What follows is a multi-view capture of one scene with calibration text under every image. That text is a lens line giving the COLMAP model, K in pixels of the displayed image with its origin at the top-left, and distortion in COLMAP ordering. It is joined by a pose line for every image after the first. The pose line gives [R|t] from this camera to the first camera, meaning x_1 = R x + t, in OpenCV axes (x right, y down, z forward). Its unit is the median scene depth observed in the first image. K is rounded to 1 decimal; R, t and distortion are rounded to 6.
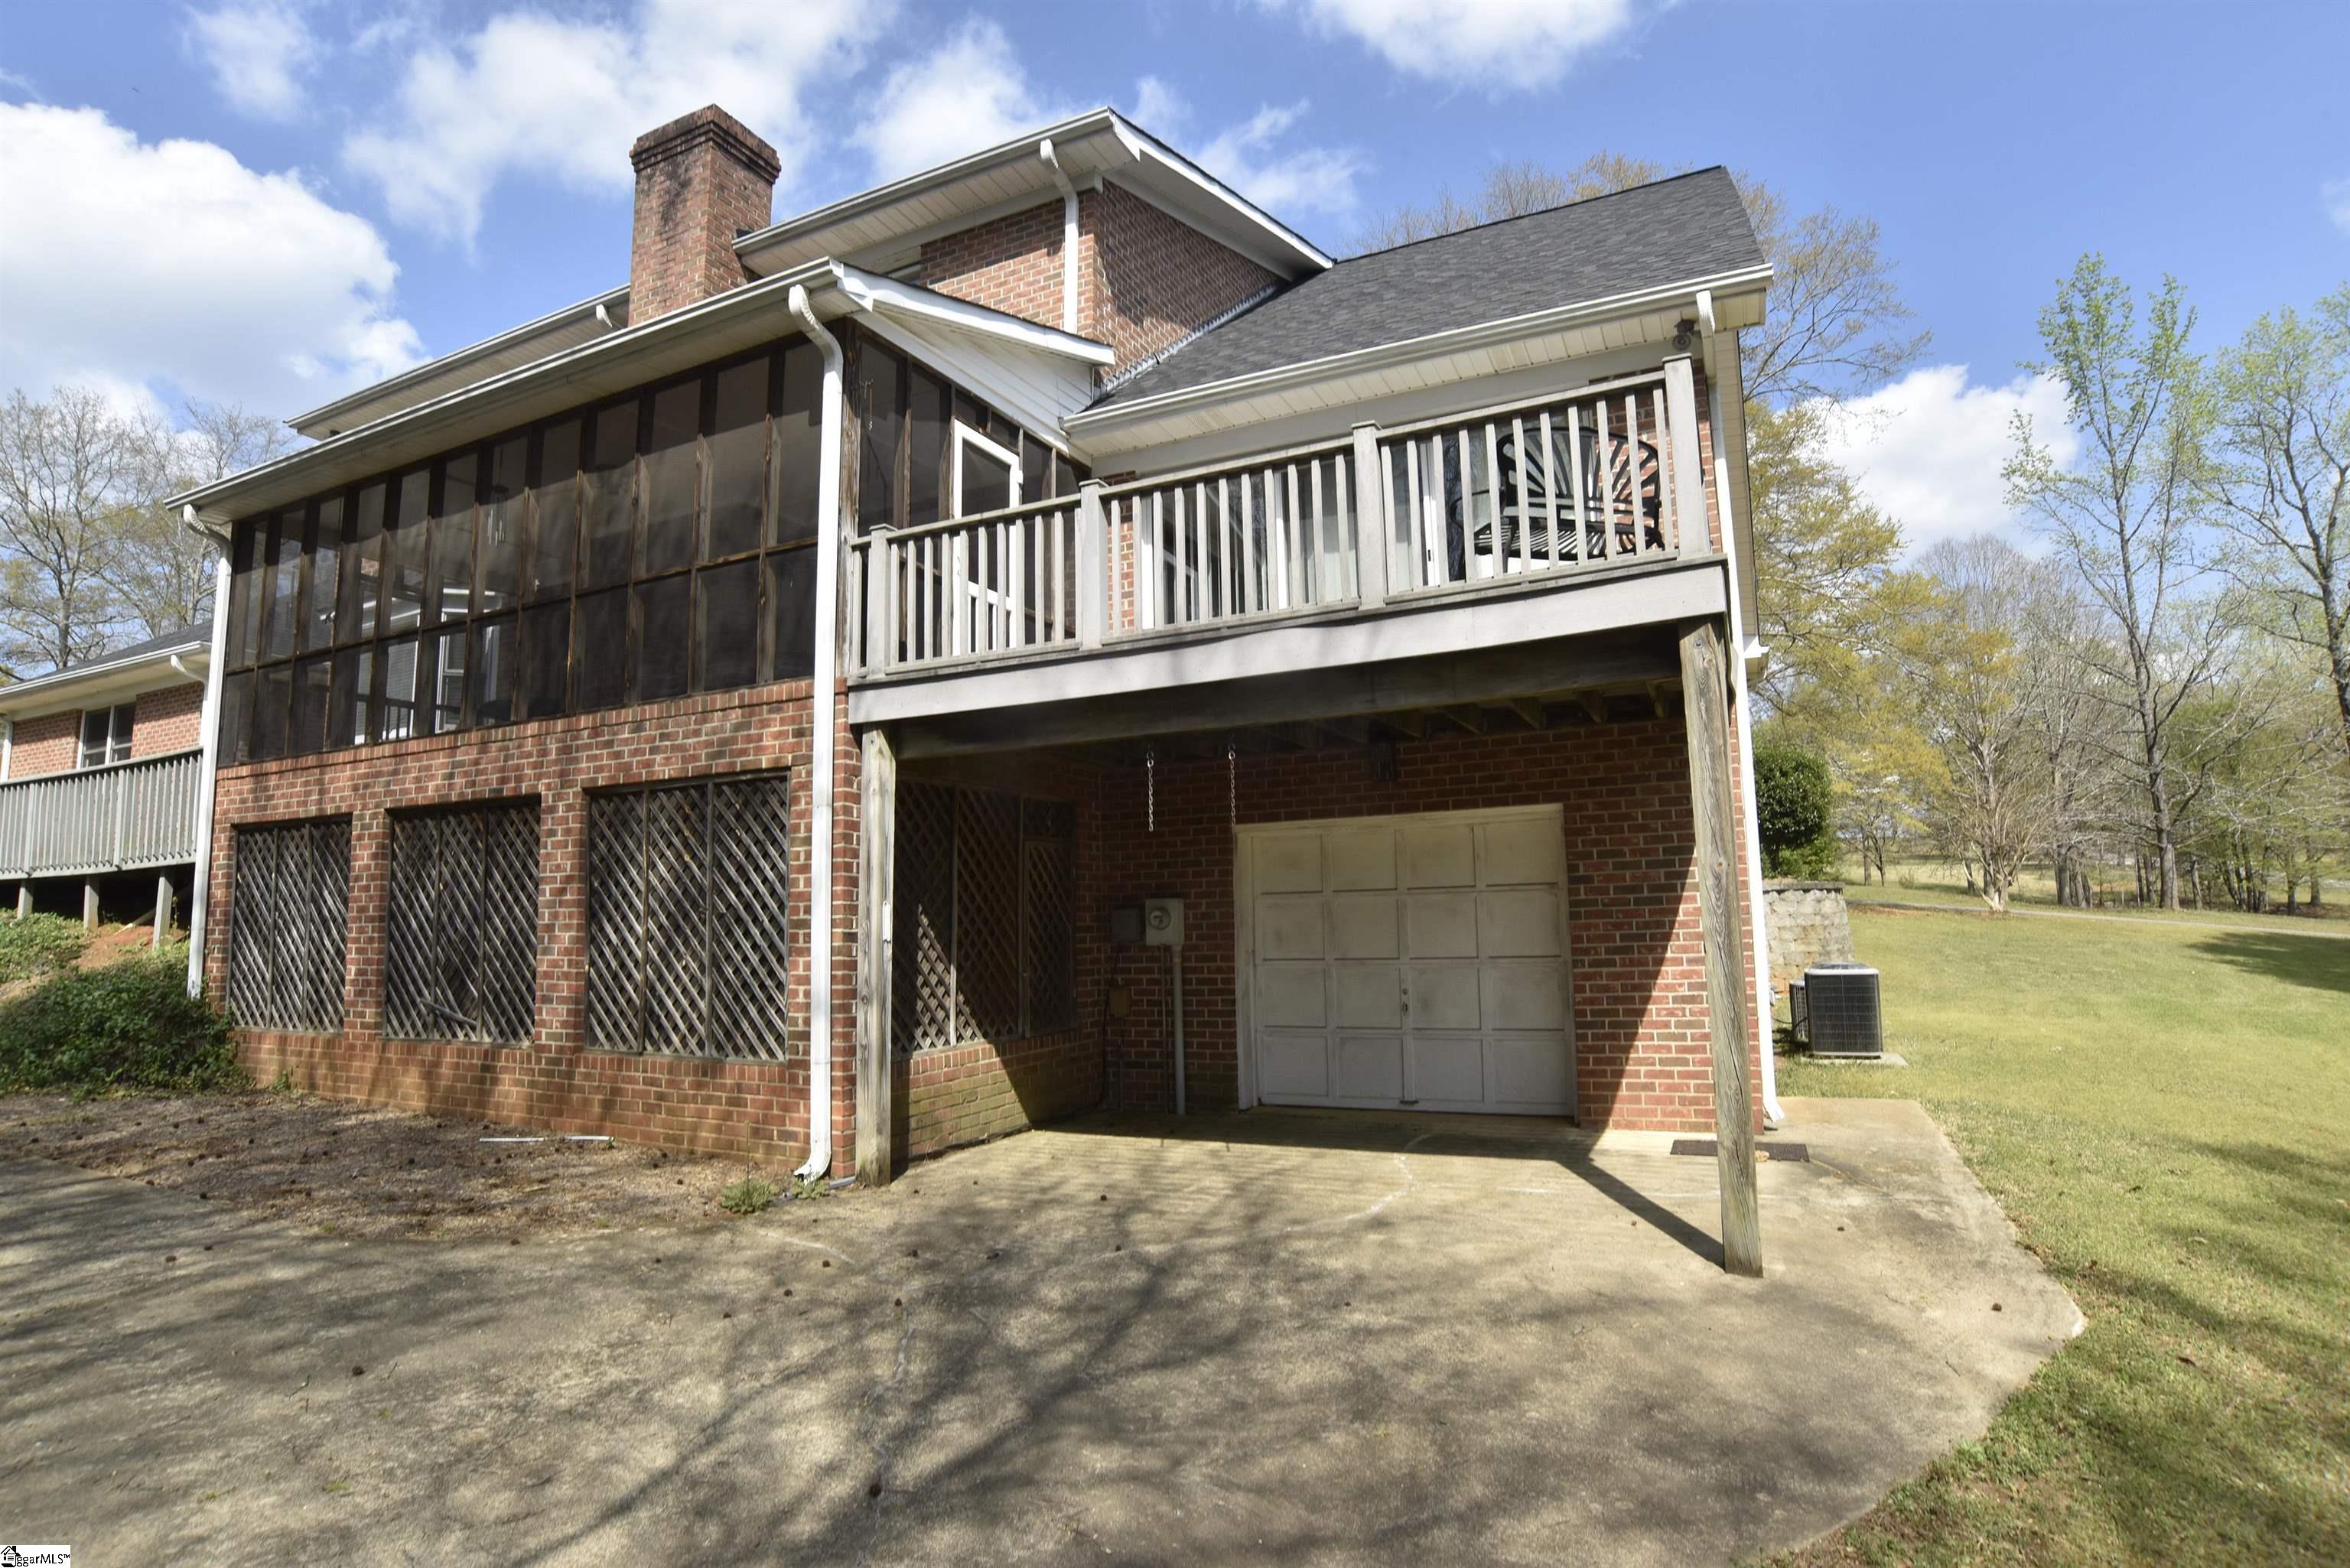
lens RADIAL K [[1203.3, 0, 1175.0], [0, 1203.3, 784.0], [0, 0, 1]] dist [-0.071681, 0.001153]
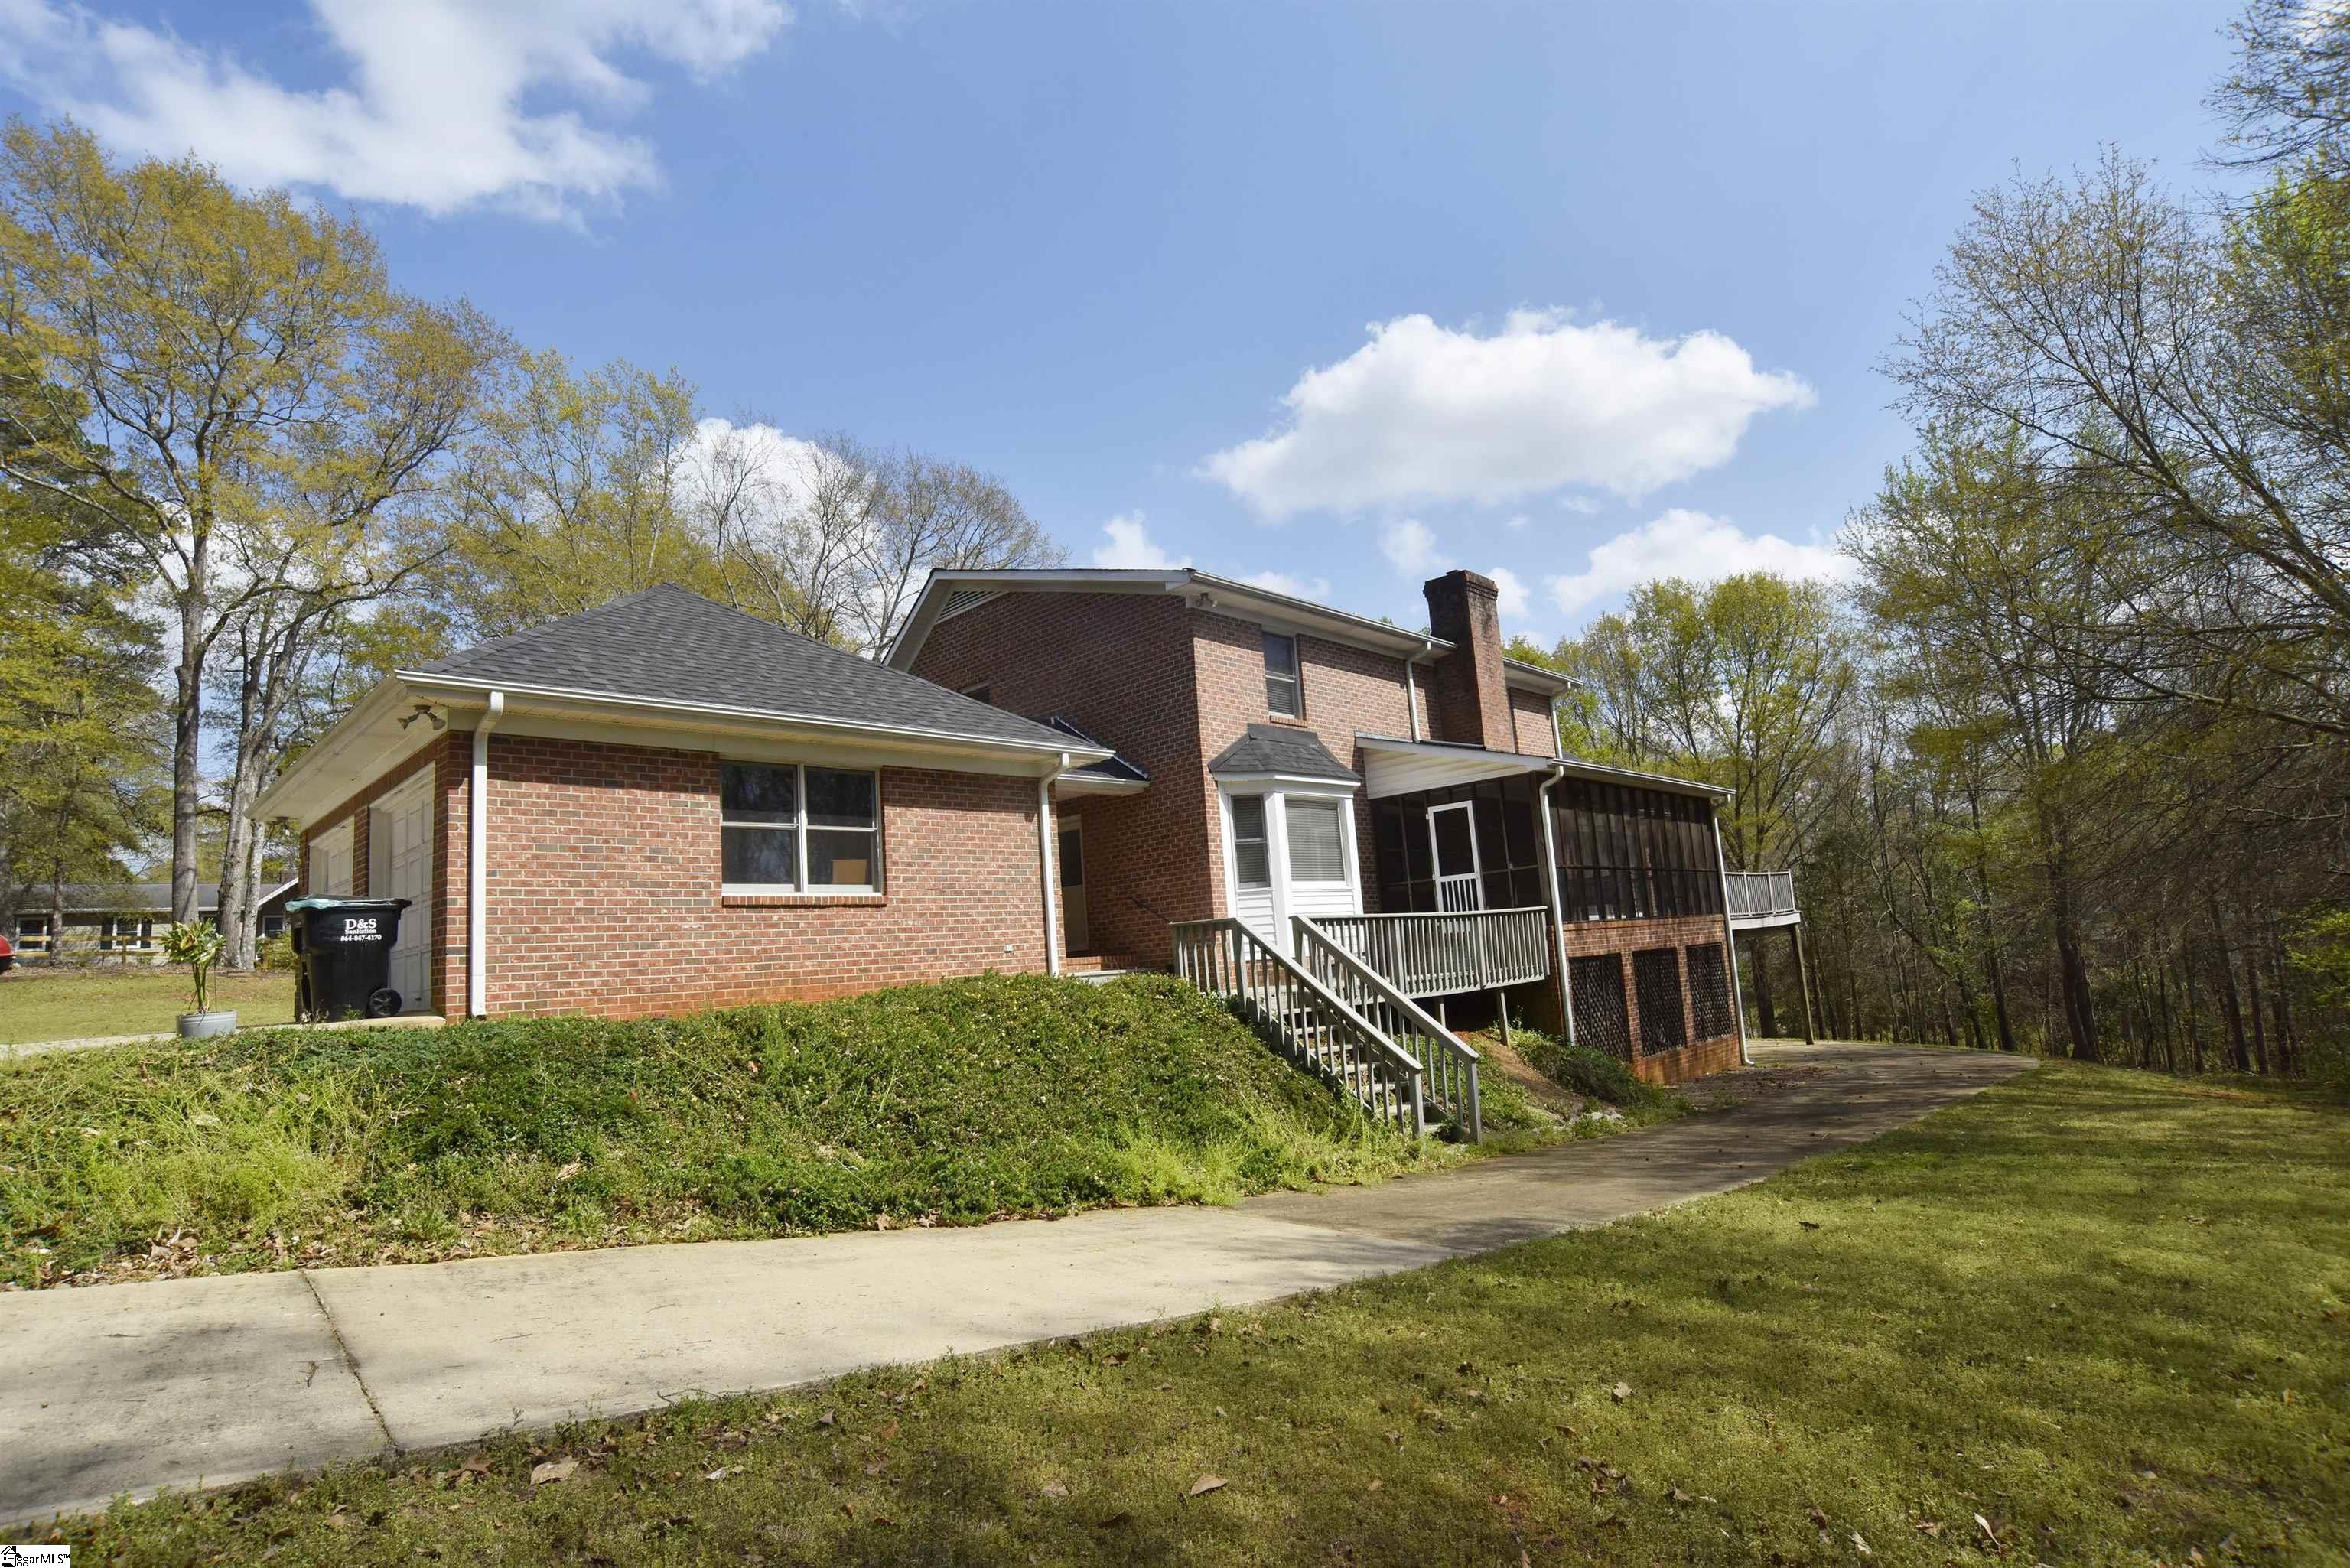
lens RADIAL K [[1192.3, 0, 1177.5], [0, 1192.3, 810.3], [0, 0, 1]] dist [-0.072287, 0.000149]
pose [[0.308420, 0.123905, 0.943146, -3.142172], [-0.050665, 0.992213, -0.113783, 0.055428], [-0.949900, -0.012692, 0.312296, 1.175745]]
